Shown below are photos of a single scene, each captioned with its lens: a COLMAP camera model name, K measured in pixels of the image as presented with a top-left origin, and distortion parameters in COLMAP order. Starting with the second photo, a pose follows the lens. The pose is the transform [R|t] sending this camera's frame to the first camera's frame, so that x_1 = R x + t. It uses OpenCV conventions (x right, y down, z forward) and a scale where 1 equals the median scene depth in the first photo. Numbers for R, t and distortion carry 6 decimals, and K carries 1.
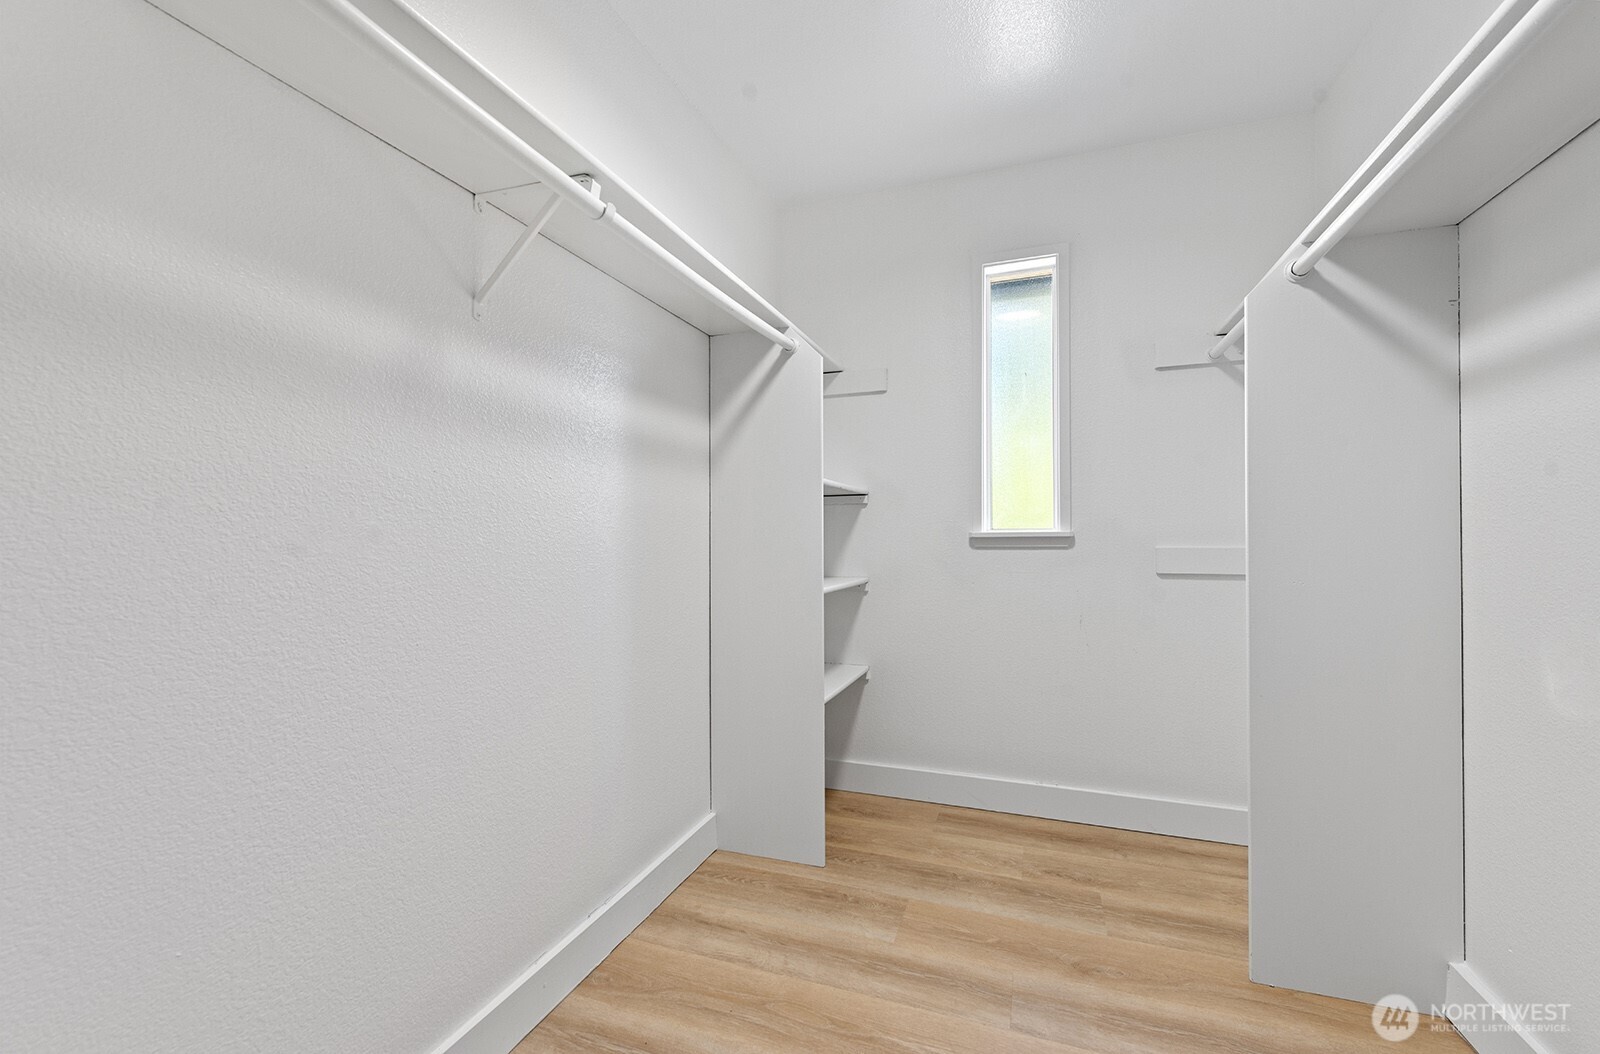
lens RADIAL K [[646.3, 0, 800.3], [0, 646.3, 520.7], [0, 0, 1]] dist [0.008045, -0.000361]
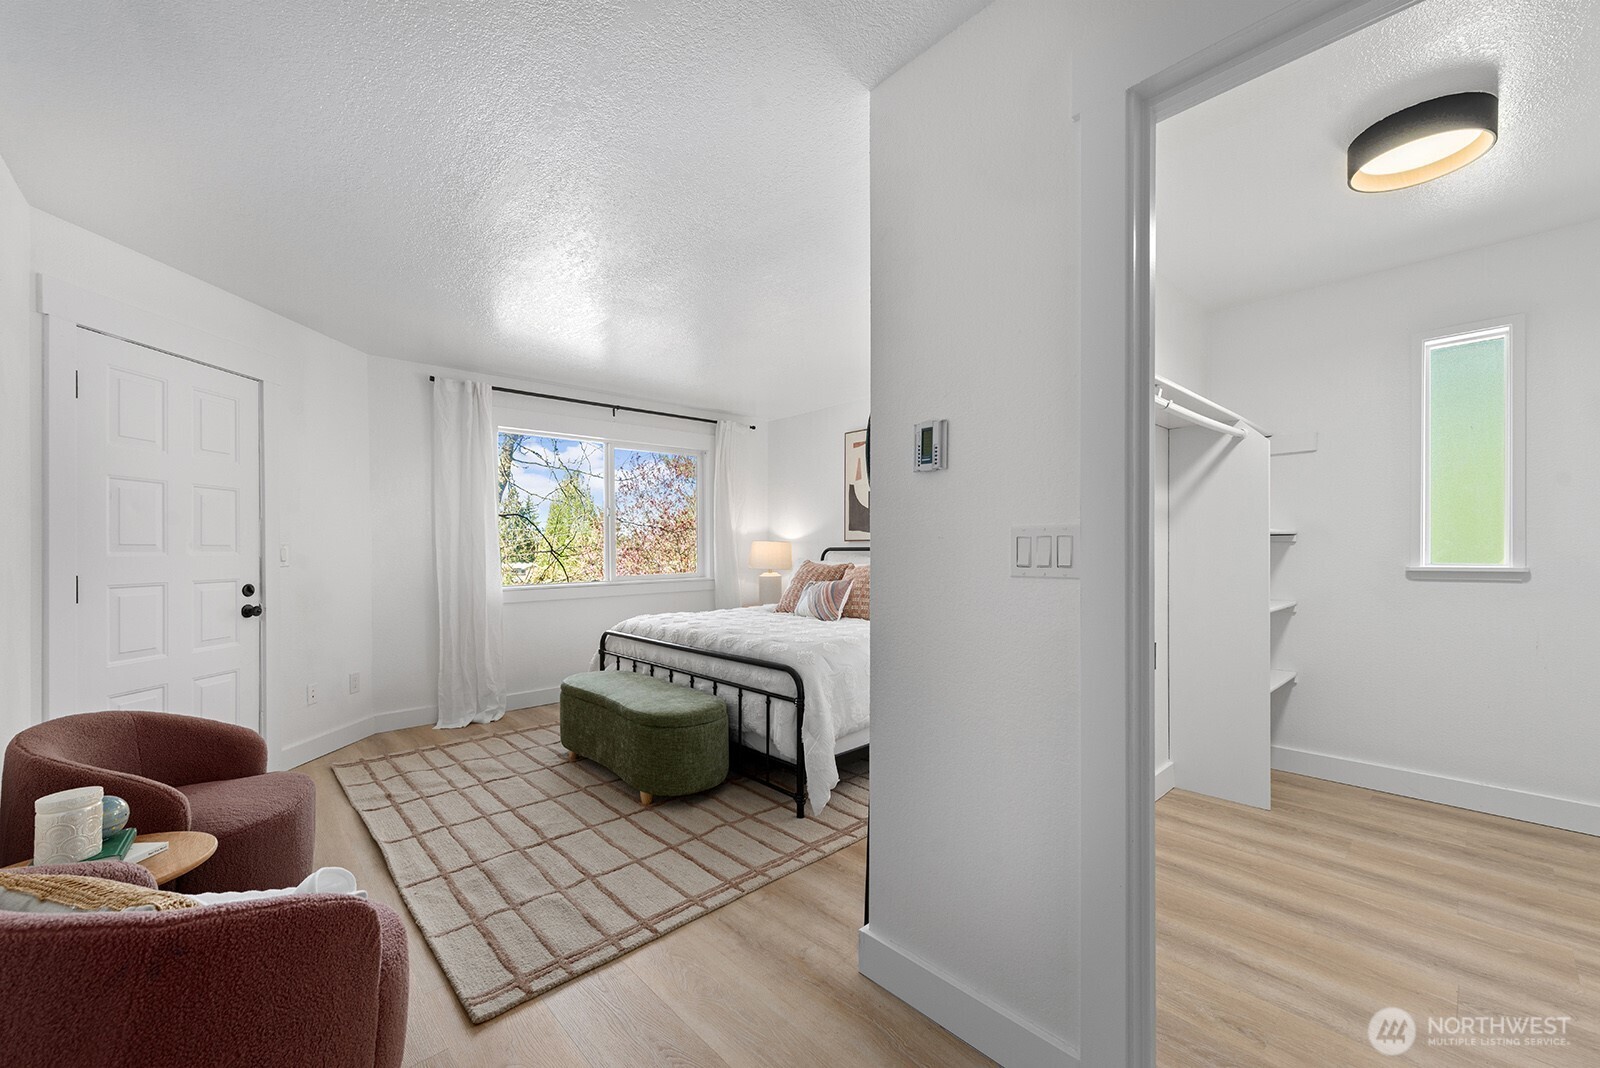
lens RADIAL K [[637.2, 0, 813.2], [0, 637.2, 547.1], [0, 0, 1]] dist [0.015091, -0.002369]
pose [[0.899361, -0.002794, -0.437199, -0.237435], [0.013813, 0.999662, 0.022027, -0.070216], [0.436989, -0.025850, 0.899095, -0.641167]]
